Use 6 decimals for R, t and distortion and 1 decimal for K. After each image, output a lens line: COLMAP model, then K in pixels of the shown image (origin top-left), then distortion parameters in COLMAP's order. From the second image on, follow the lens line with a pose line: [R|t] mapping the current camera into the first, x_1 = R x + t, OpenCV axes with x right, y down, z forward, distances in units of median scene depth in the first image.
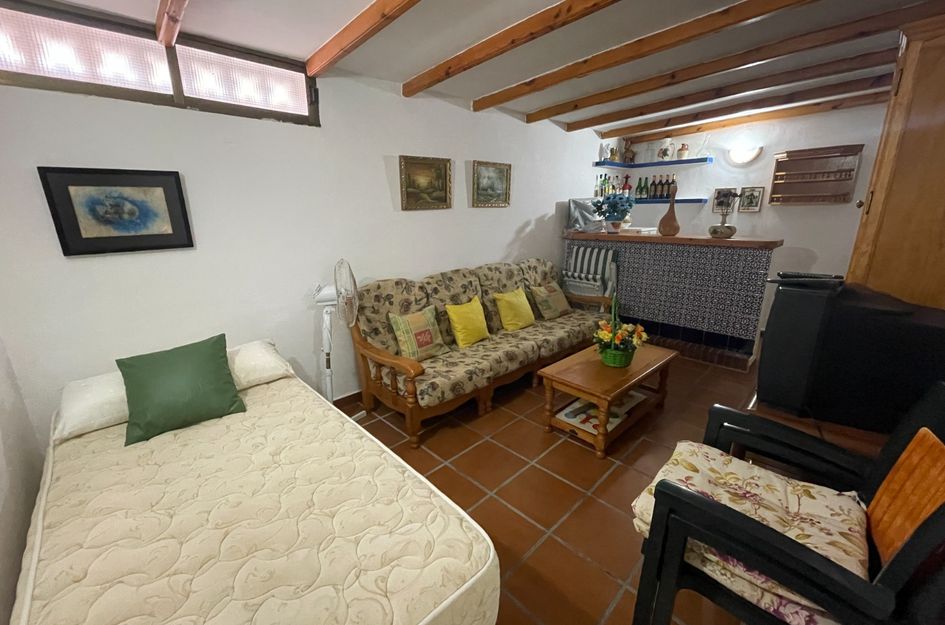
lens RADIAL K [[376.3, 0, 472.0], [0, 376.3, 315.9], [0, 0, 1]] dist [-0.004650, -0.000080]
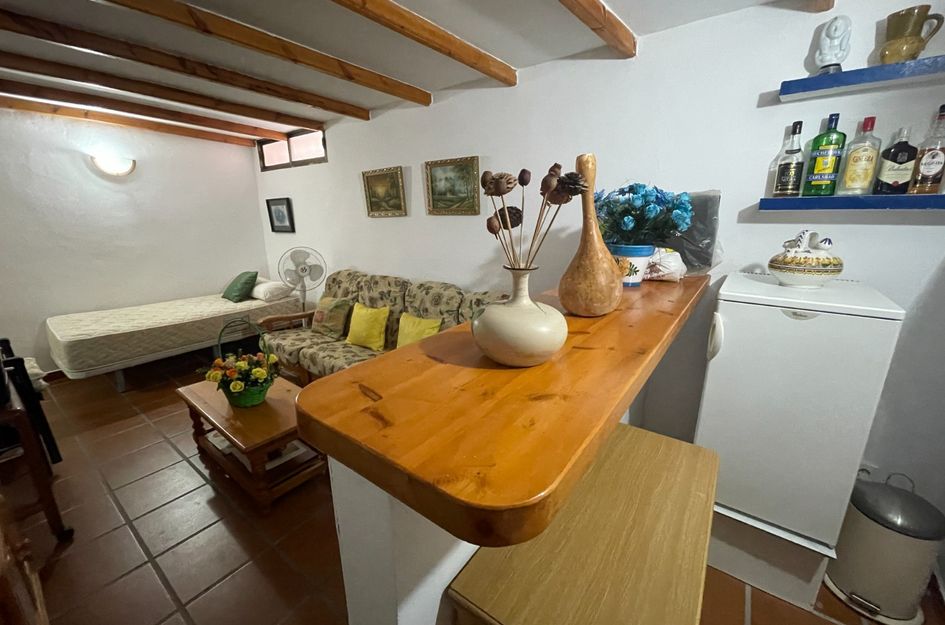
lens RADIAL K [[376.3, 0, 473.2], [0, 376.3, 309.4], [0, 0, 1]] dist [-0.004650, -0.000080]
pose [[0.167915, 0.265278, -0.949438, 0.974030], [-0.256784, 0.941635, 0.217684, -0.315120], [0.951770, 0.207248, 0.226234, 0.996762]]
